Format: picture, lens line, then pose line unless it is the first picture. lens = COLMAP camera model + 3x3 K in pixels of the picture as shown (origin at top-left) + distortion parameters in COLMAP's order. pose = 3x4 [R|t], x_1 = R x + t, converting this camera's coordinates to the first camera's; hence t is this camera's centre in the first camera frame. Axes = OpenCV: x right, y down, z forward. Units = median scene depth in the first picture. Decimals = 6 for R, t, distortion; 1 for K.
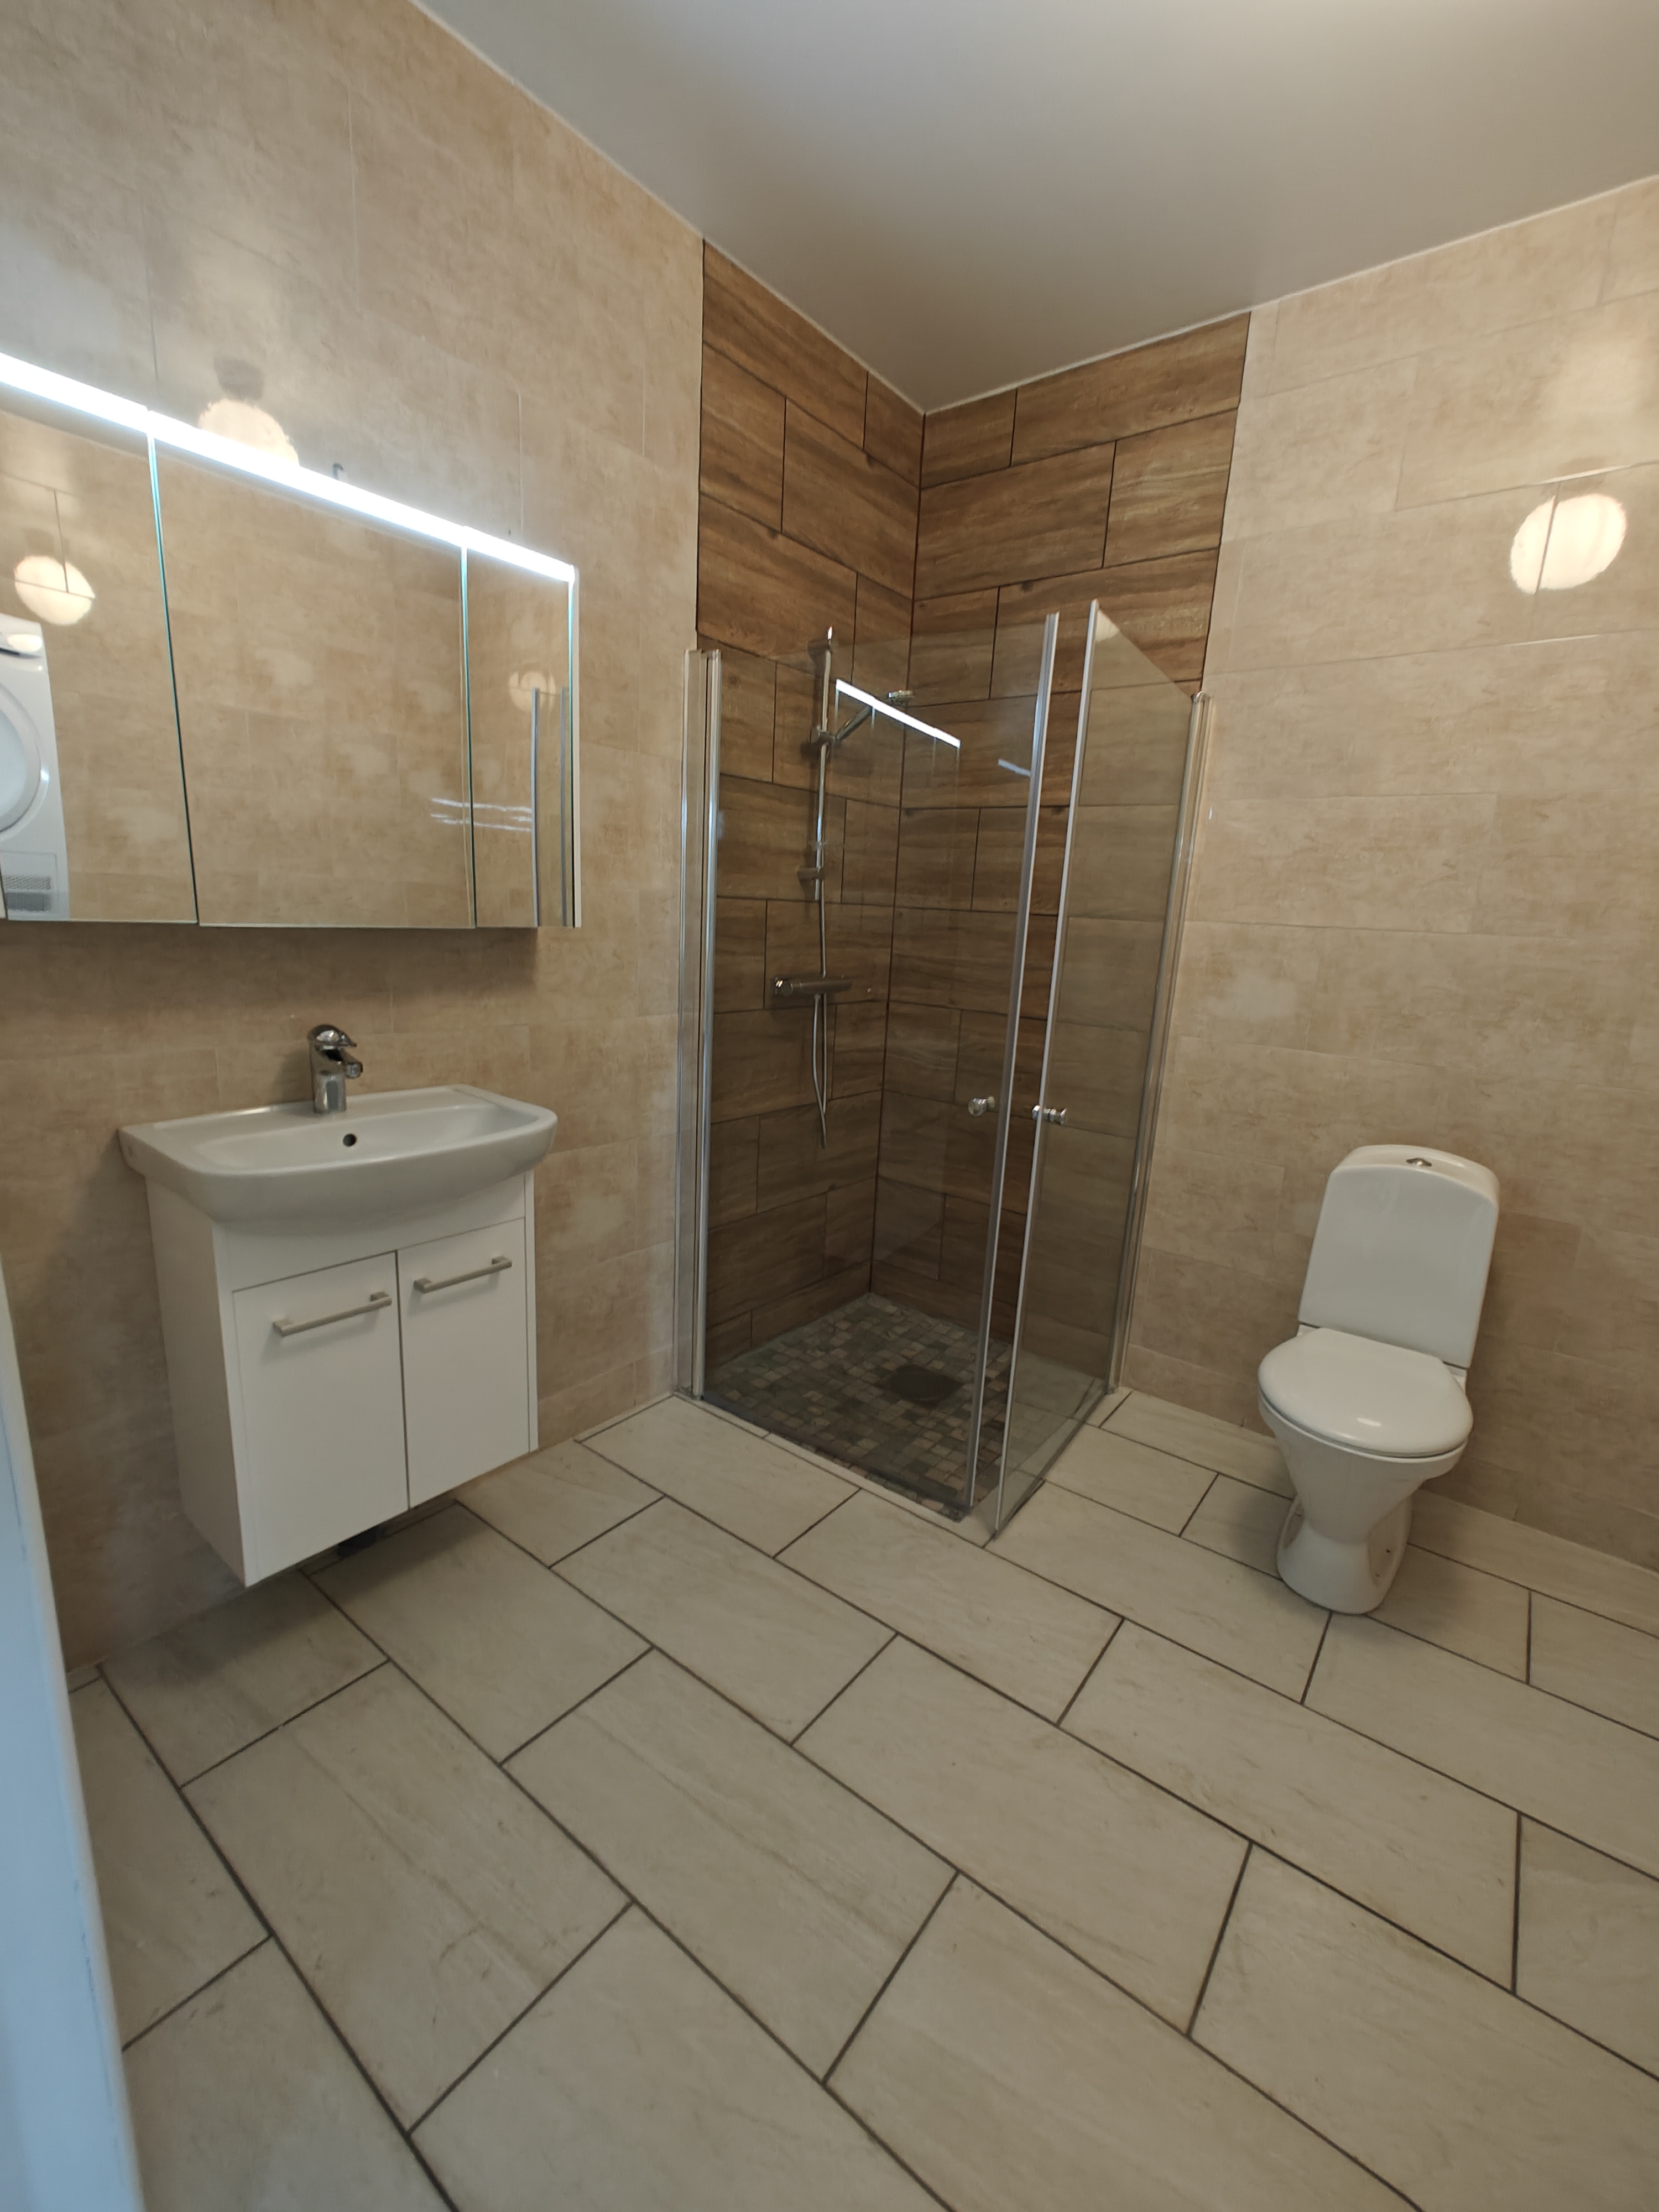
lens RADIAL K [[914.7, 0, 821.7], [0, 914.7, 1096.8], [0, 0, 1]] dist [-0.027839, 0.003796]
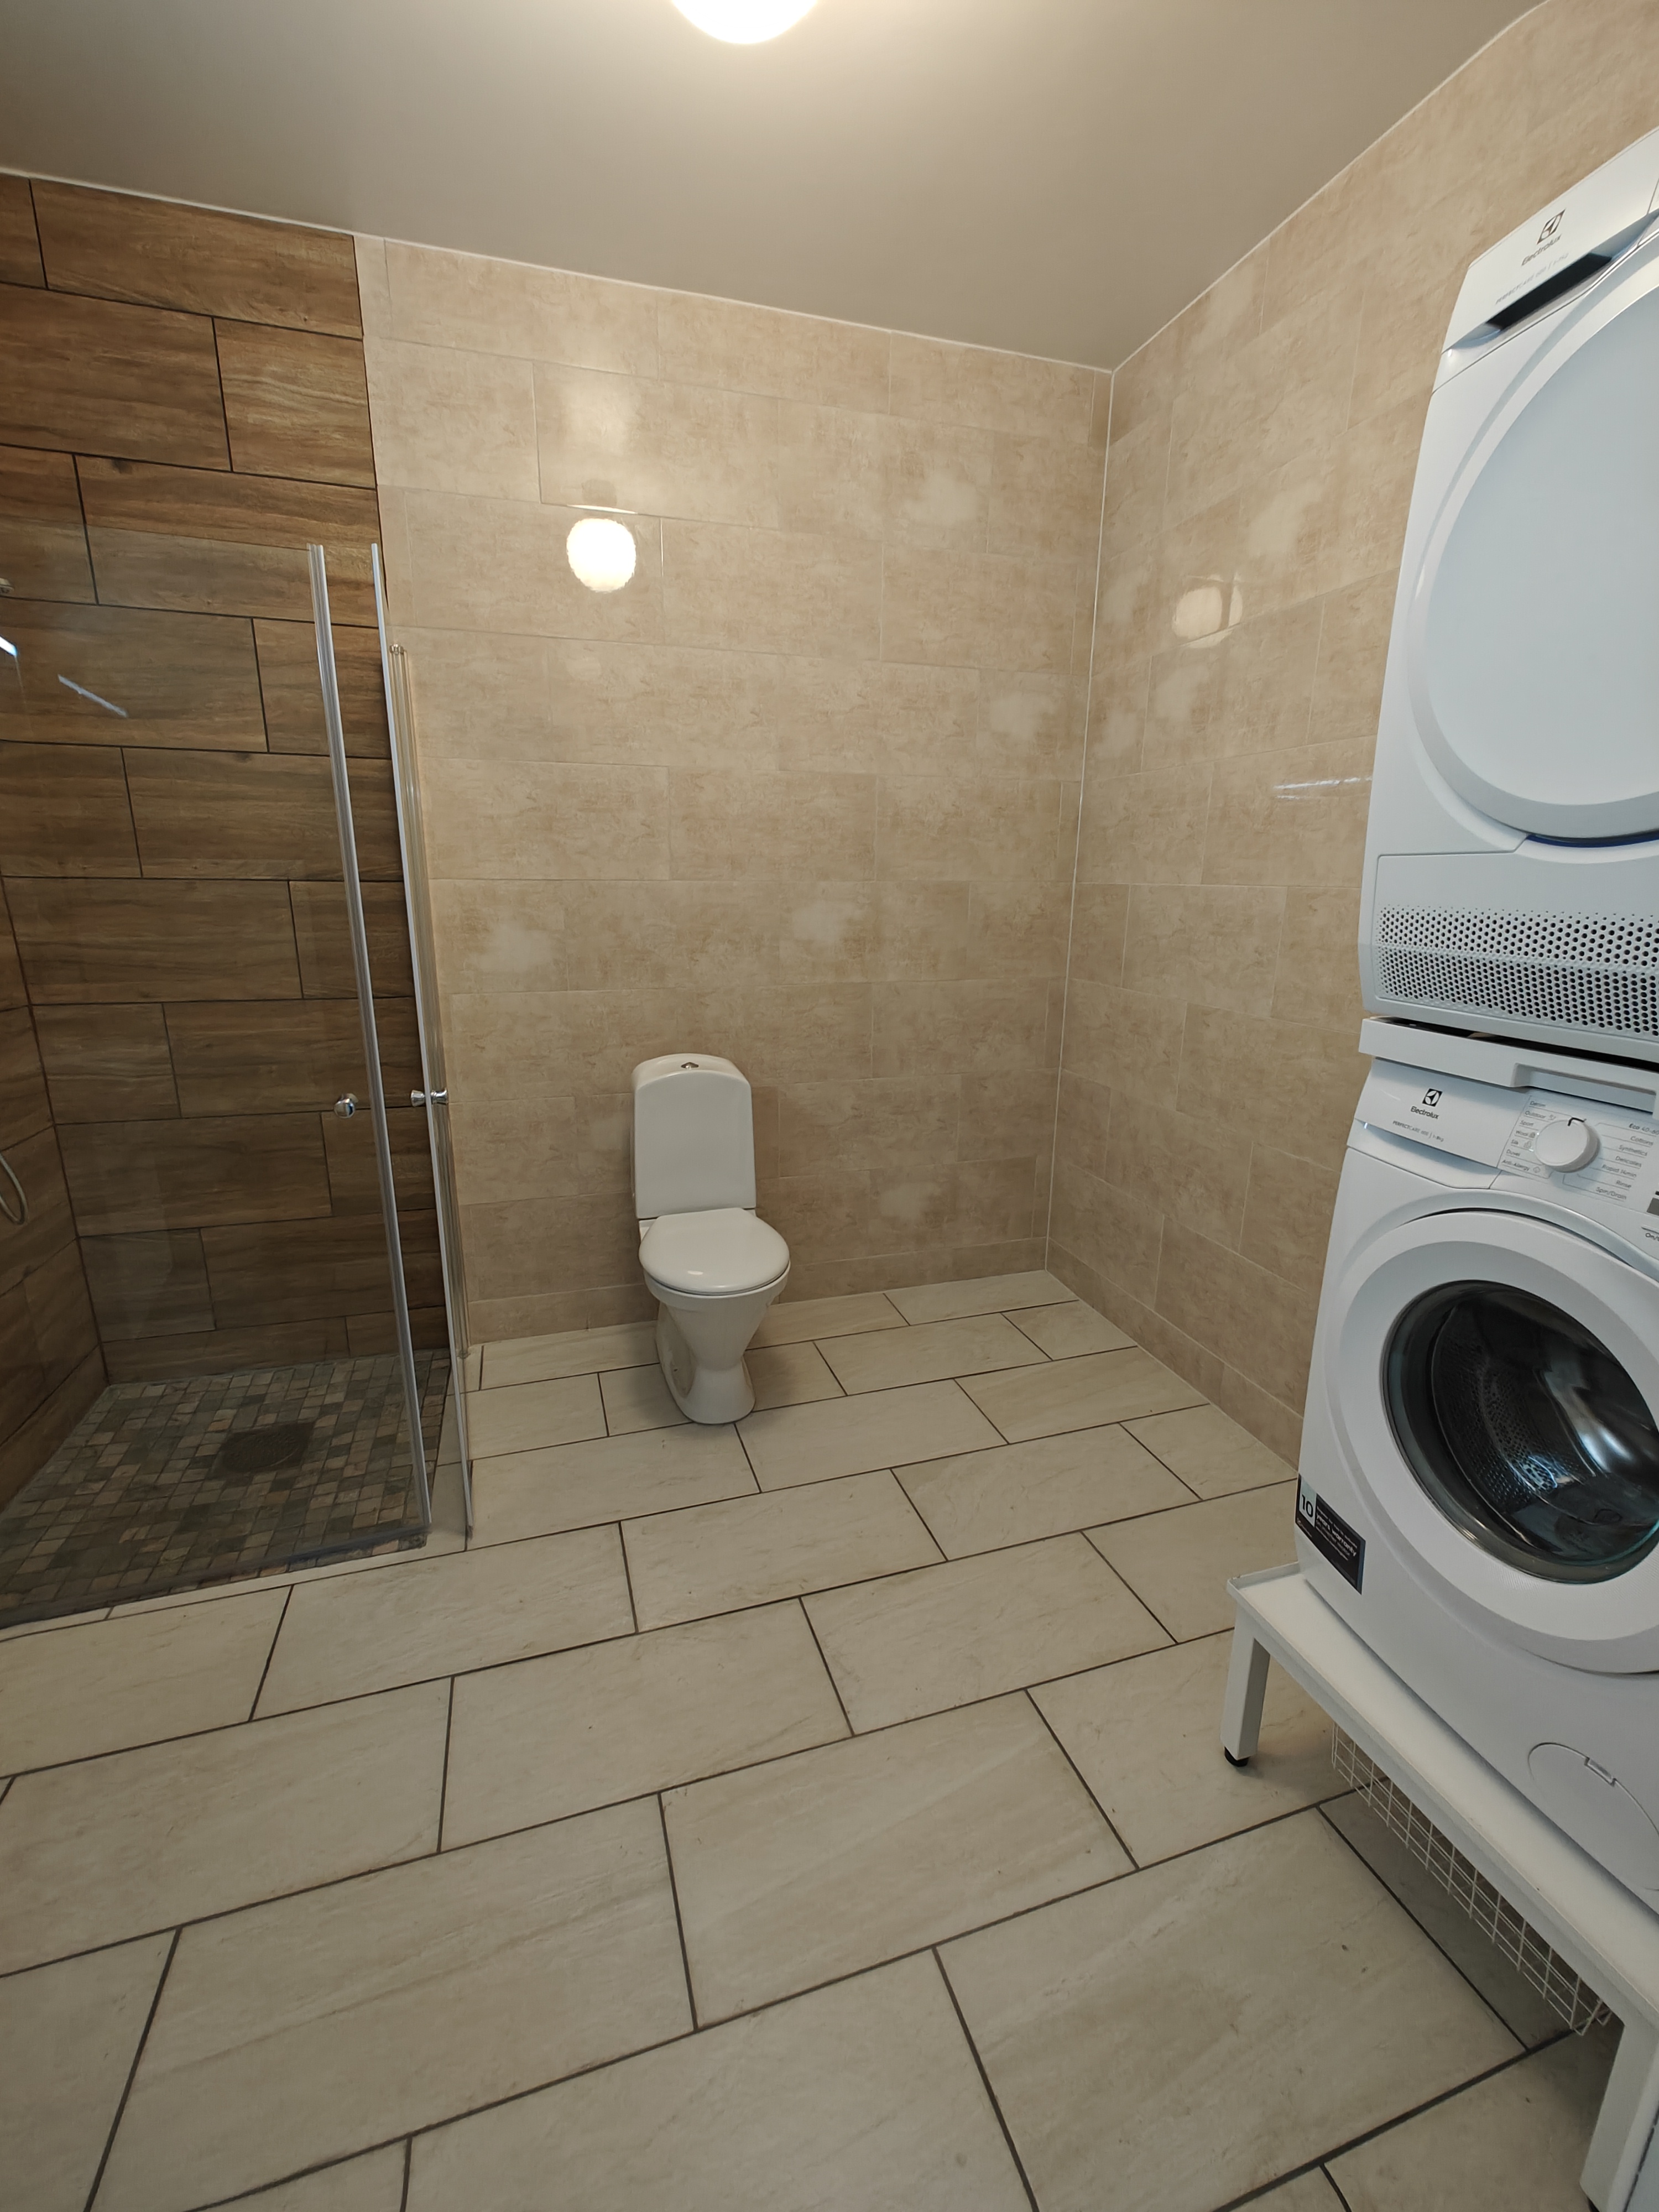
lens RADIAL K [[914.7, 0, 821.7], [0, 914.7, 1096.8], [0, 0, 1]] dist [-0.027839, 0.003796]
pose [[0.560982, -0.233597, 0.794186, -0.207863], [0.180265, 0.970810, 0.158215, -0.043464], [-0.807963, 0.054408, 0.586716, 0.084412]]
